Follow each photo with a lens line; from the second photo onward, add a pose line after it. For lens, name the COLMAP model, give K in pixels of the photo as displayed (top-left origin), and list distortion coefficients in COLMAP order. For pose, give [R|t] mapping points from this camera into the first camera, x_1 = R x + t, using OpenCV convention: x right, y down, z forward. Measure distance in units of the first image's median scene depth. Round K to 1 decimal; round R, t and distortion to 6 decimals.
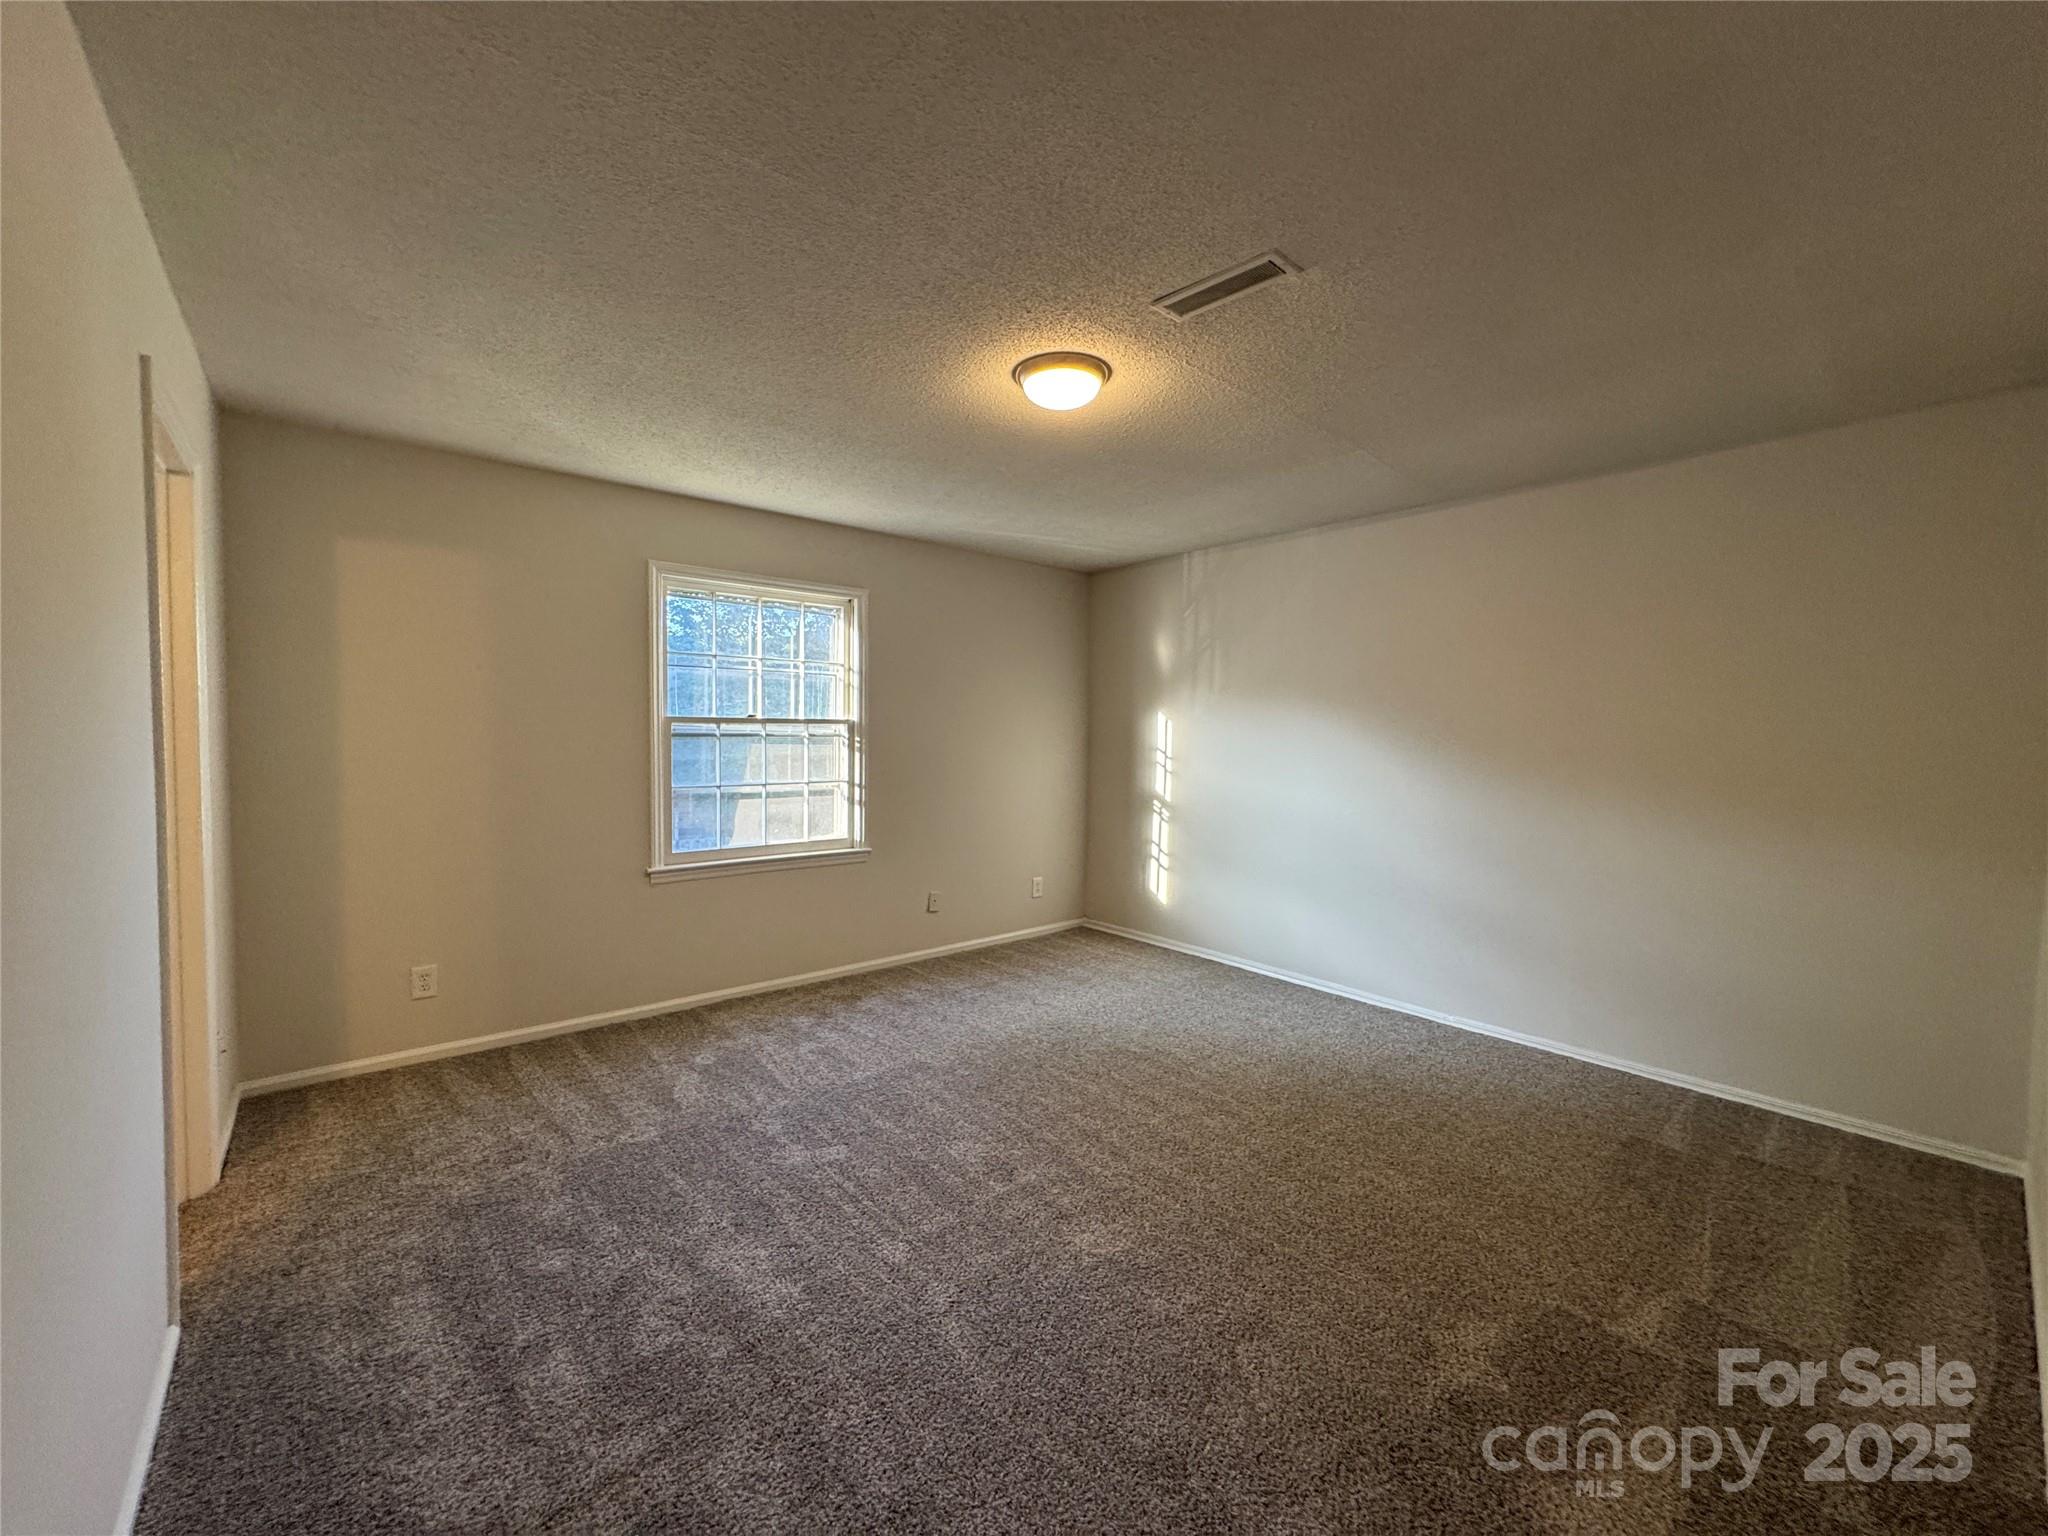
lens RADIAL K [[833.6, 0, 1025.2], [0, 833.6, 784.9], [0, 0, 1]] dist [-0.008325, 0.001016]
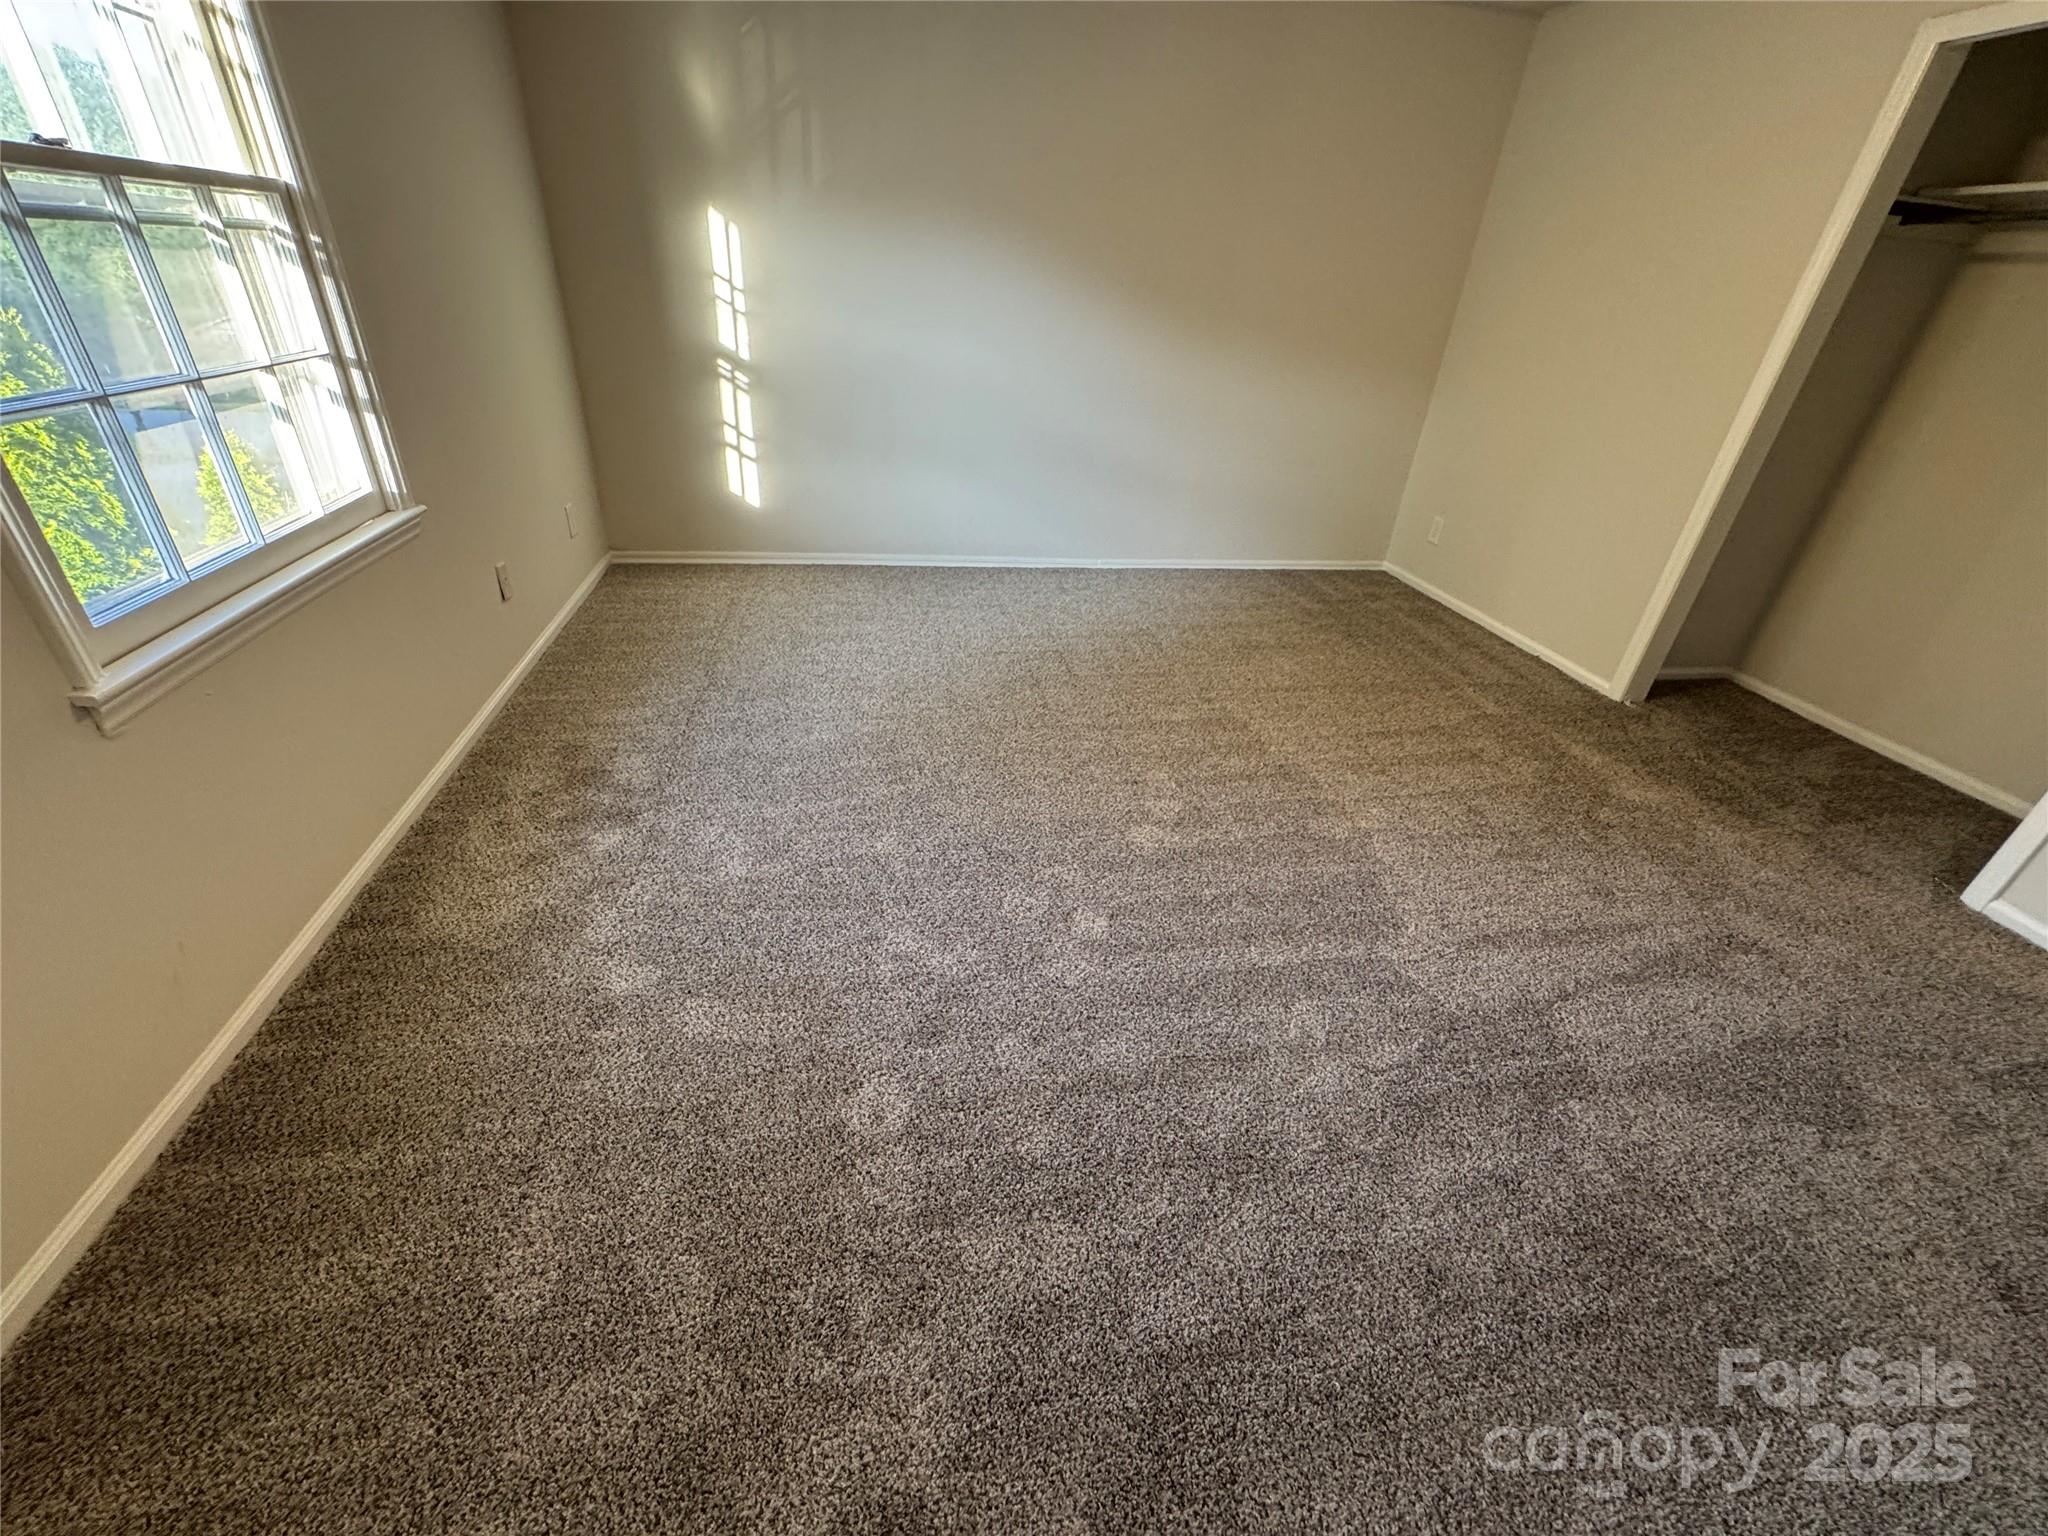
lens RADIAL K [[833.6, 0, 1028.3], [0, 833.6, 771.5], [0, 0, 1]] dist [-0.008325, 0.001016]
pose [[0.486615, -0.429505, 0.760744, -0.454637], [-0.005237, 0.869348, 0.494172, -0.030275], [-0.873601, -0.244456, 0.420788, 0.449153]]
